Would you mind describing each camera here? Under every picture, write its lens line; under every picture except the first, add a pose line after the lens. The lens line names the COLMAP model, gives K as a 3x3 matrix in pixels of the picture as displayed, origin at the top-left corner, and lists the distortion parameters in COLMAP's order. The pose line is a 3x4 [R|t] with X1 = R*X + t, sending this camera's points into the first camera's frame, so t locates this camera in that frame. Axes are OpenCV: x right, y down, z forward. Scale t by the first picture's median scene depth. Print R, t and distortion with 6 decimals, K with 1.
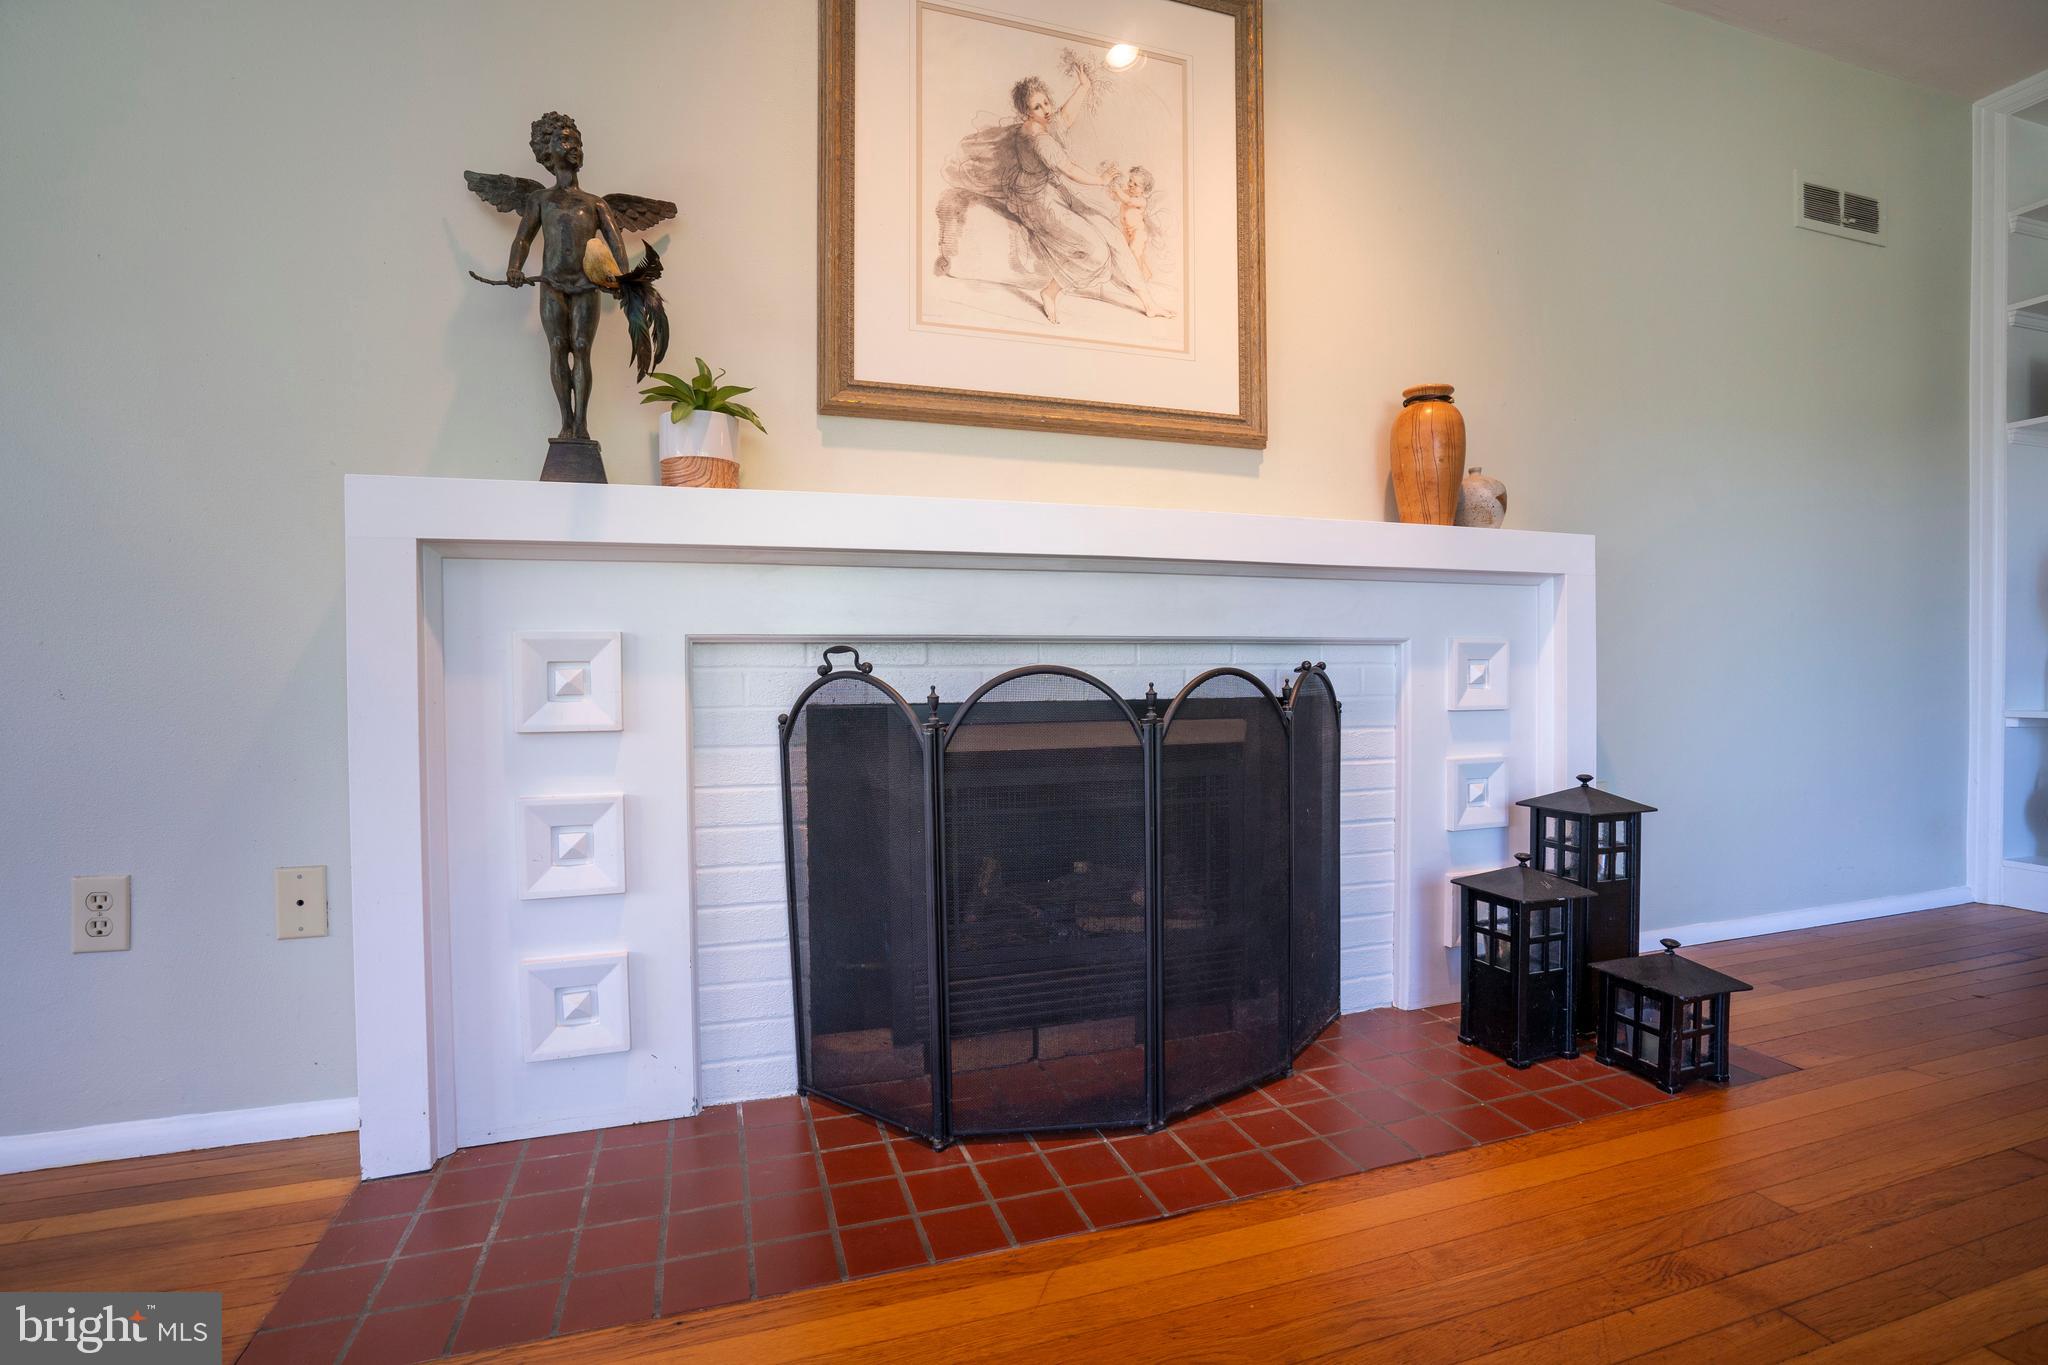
lens RADIAL K [[944.9, 0, 1022.4], [0, 944.9, 687.7], [0, 0, 1]] dist [-0.063704, 0.026020]
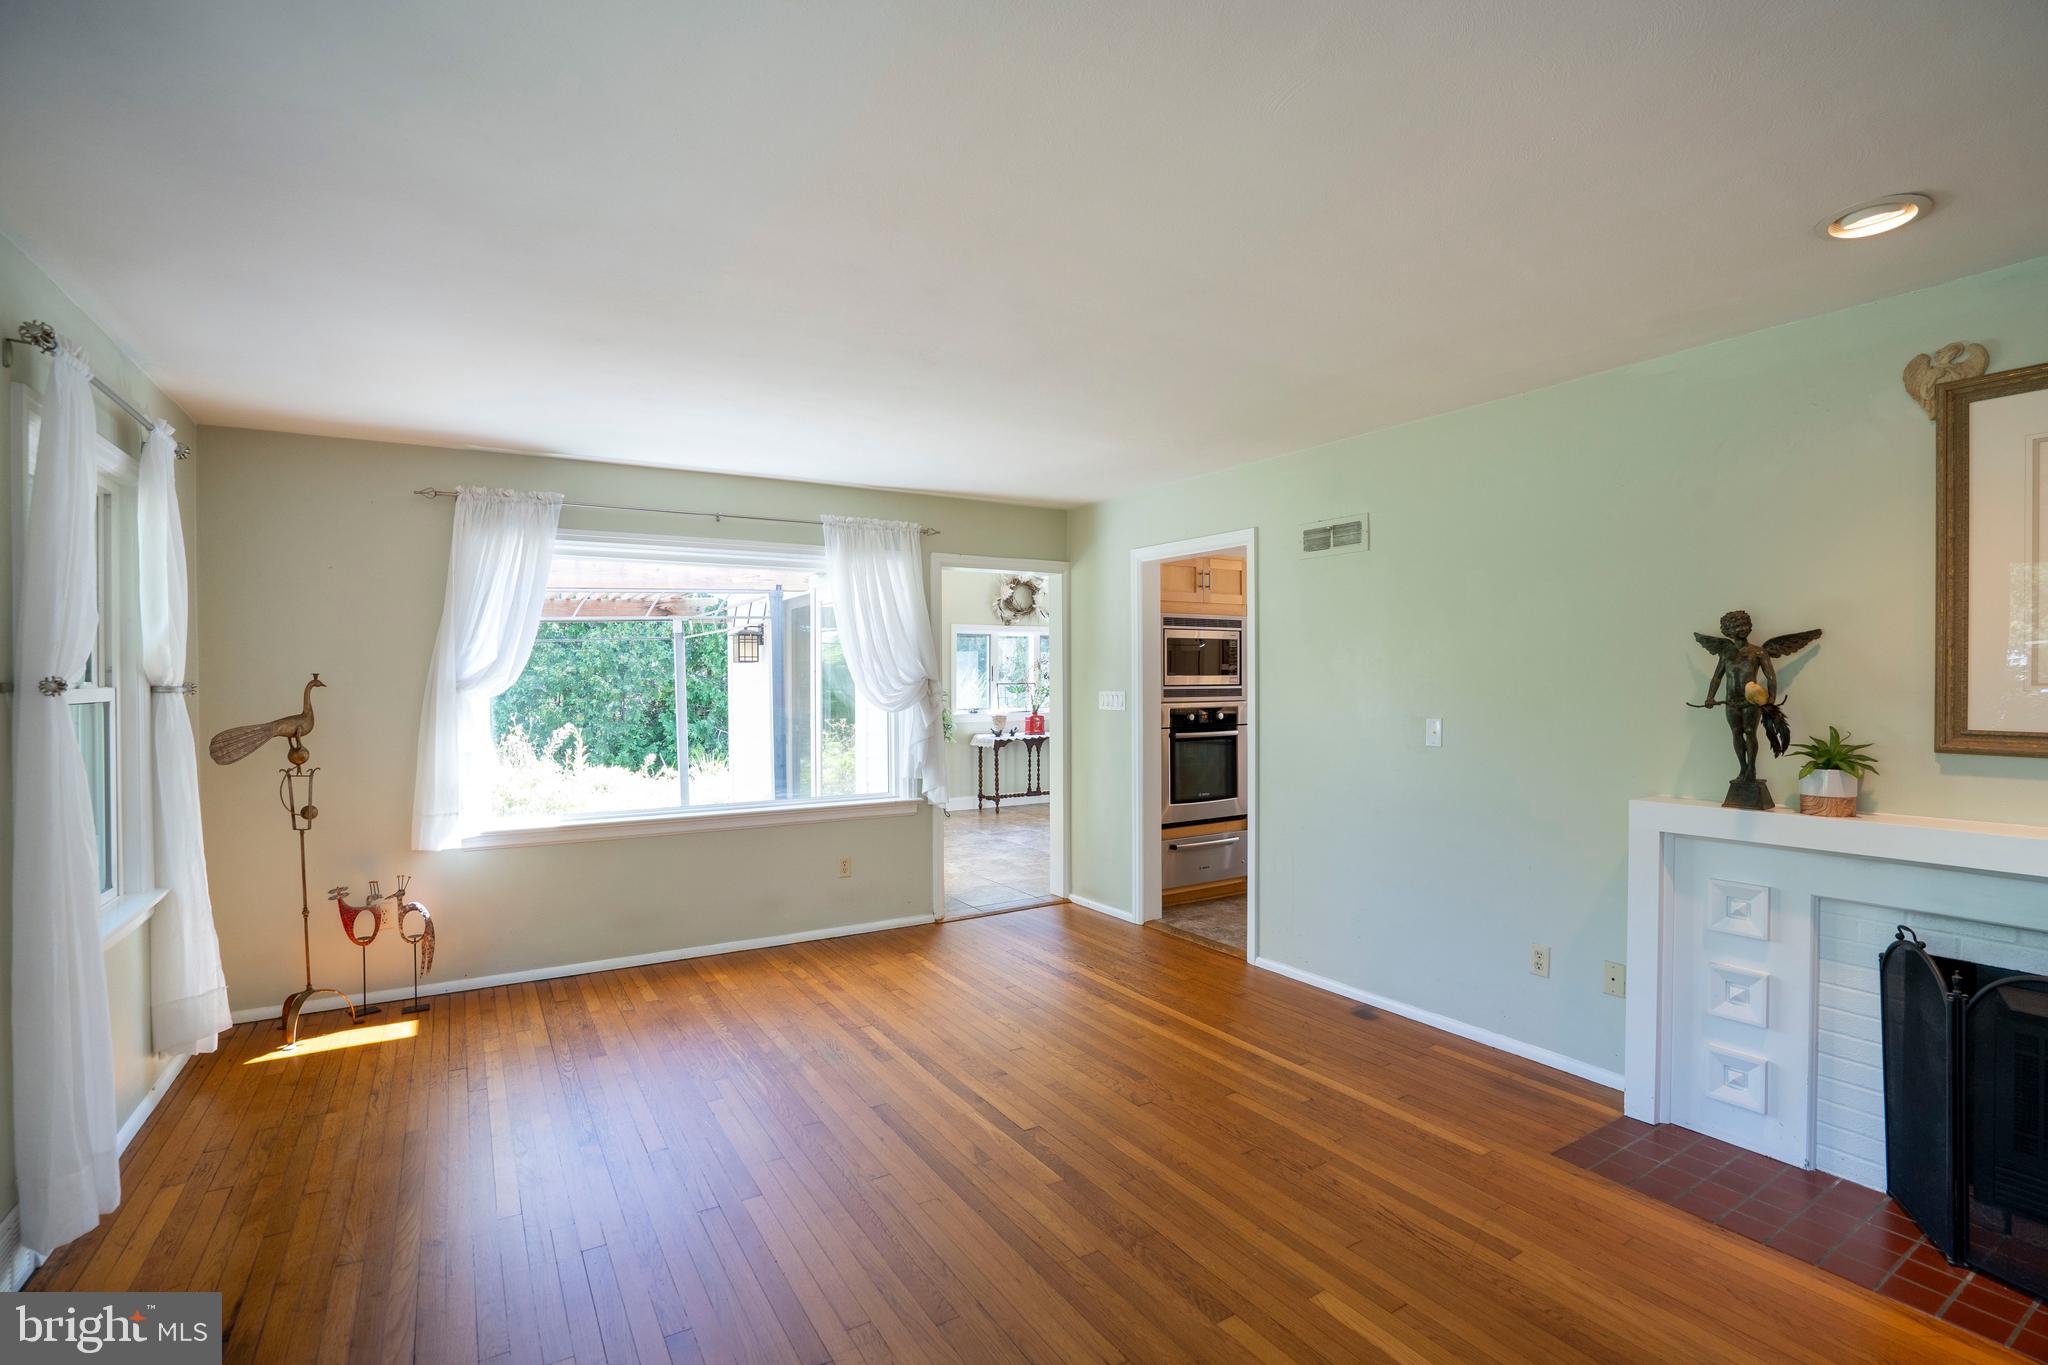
lens RADIAL K [[944.9, 0, 1022.4], [0, 944.9, 687.7], [0, 0, 1]] dist [-0.063704, 0.026020]
pose [[0.234718, 0.016860, -0.971917, 0.832350], [-0.010819, 0.999833, 0.014731, -0.398032], [0.972003, 0.007058, 0.234861, -0.735640]]
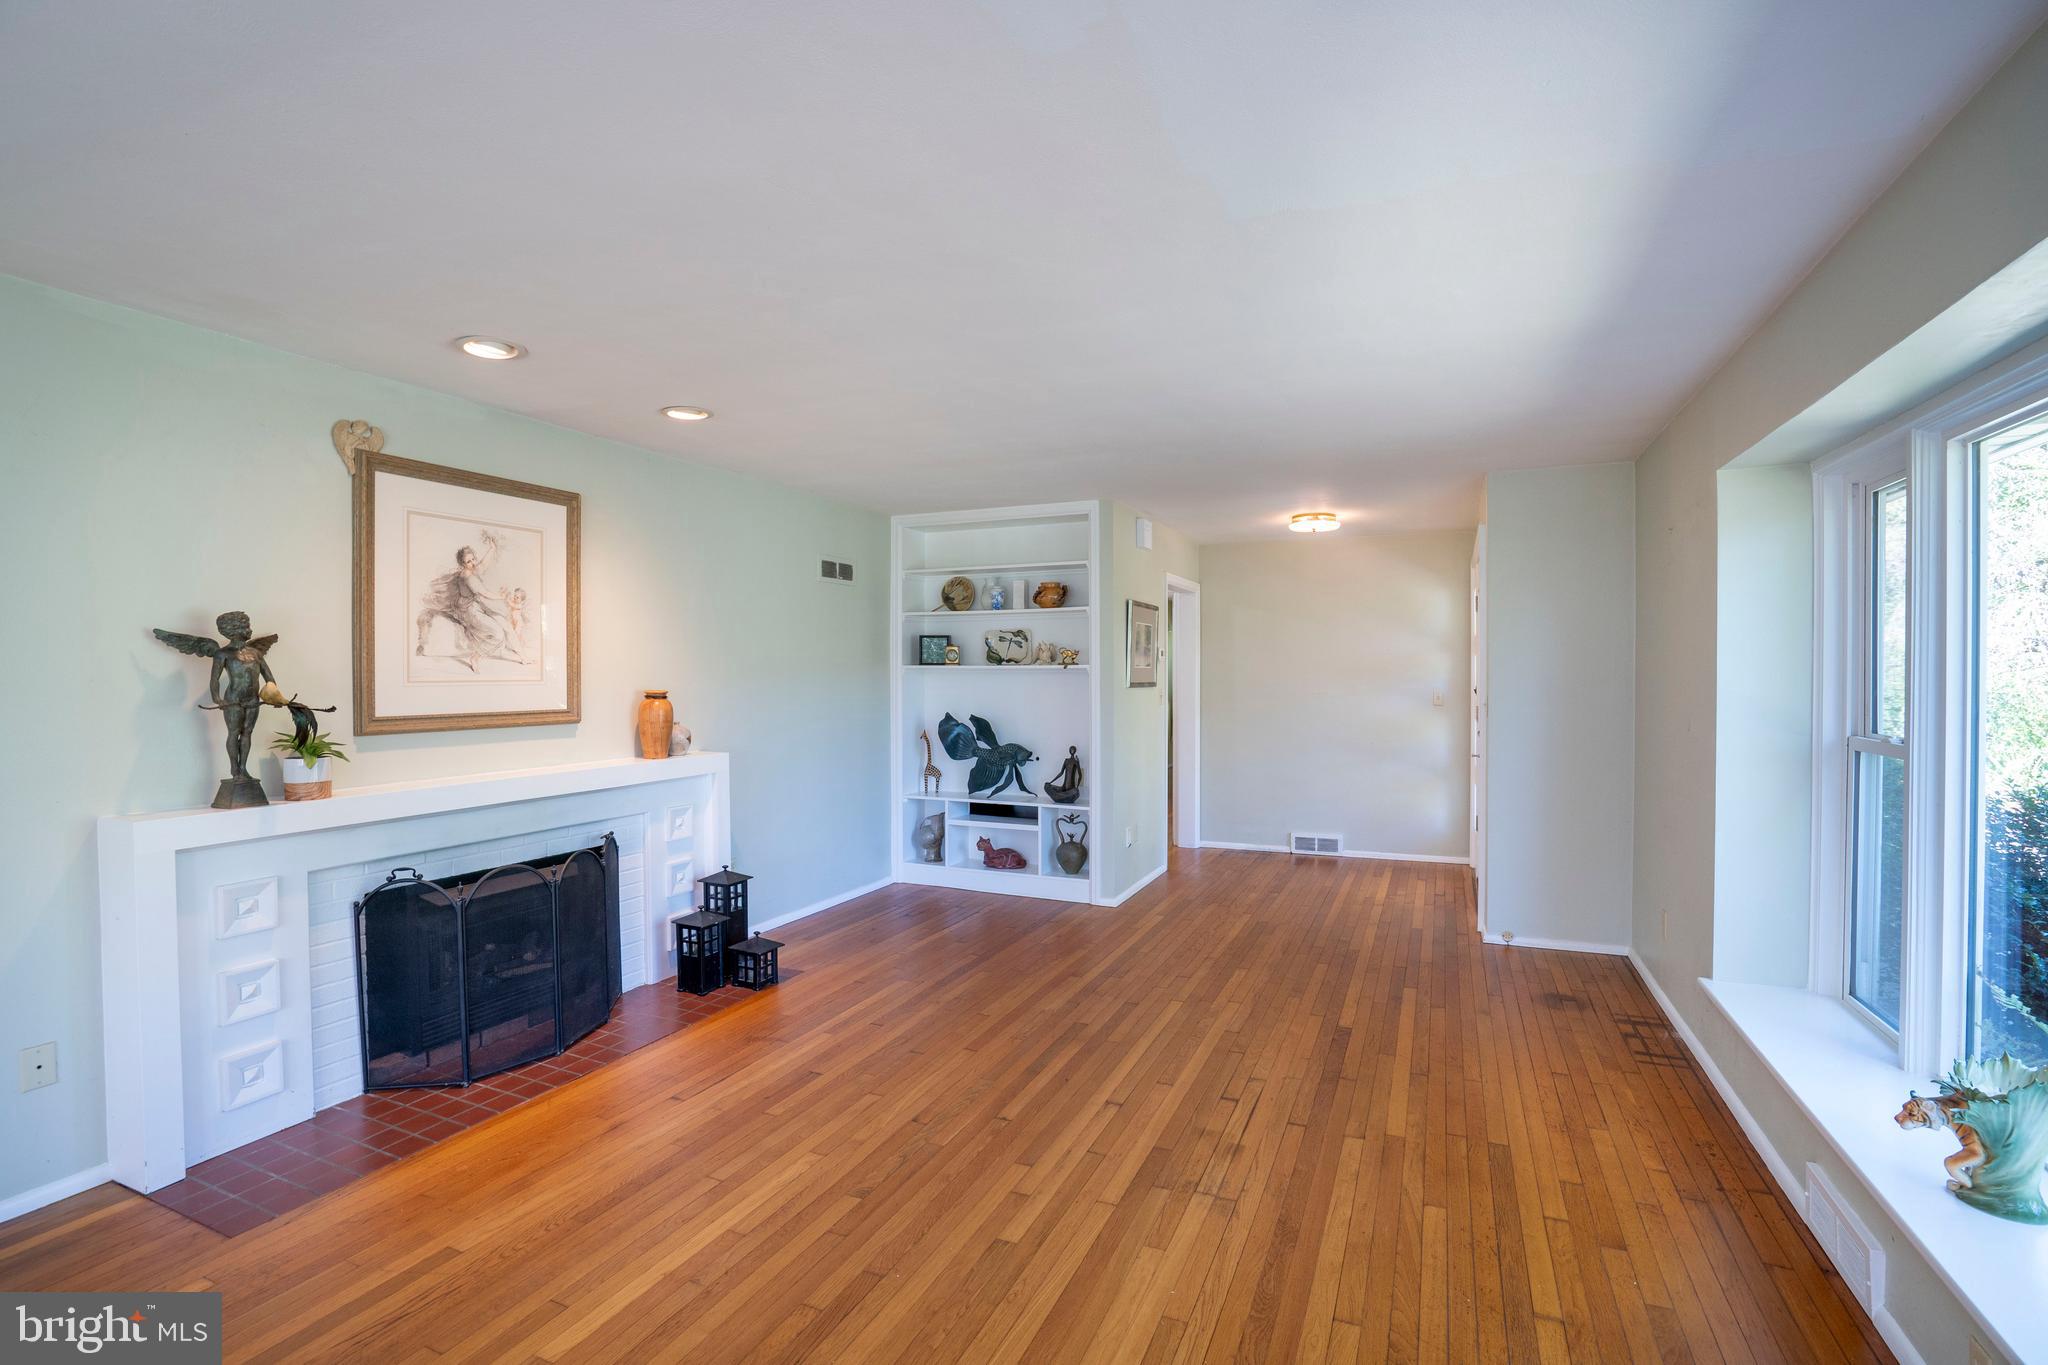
lens RADIAL K [[944.9, 0, 1022.4], [0, 944.9, 687.7], [0, 0, 1]] dist [-0.063704, 0.026020]
pose [[0.673026, -0.006634, 0.739589, -0.677068], [0.008700, 0.999962, 0.001053, -0.377713], [-0.739568, 0.005726, 0.673058, -1.228597]]
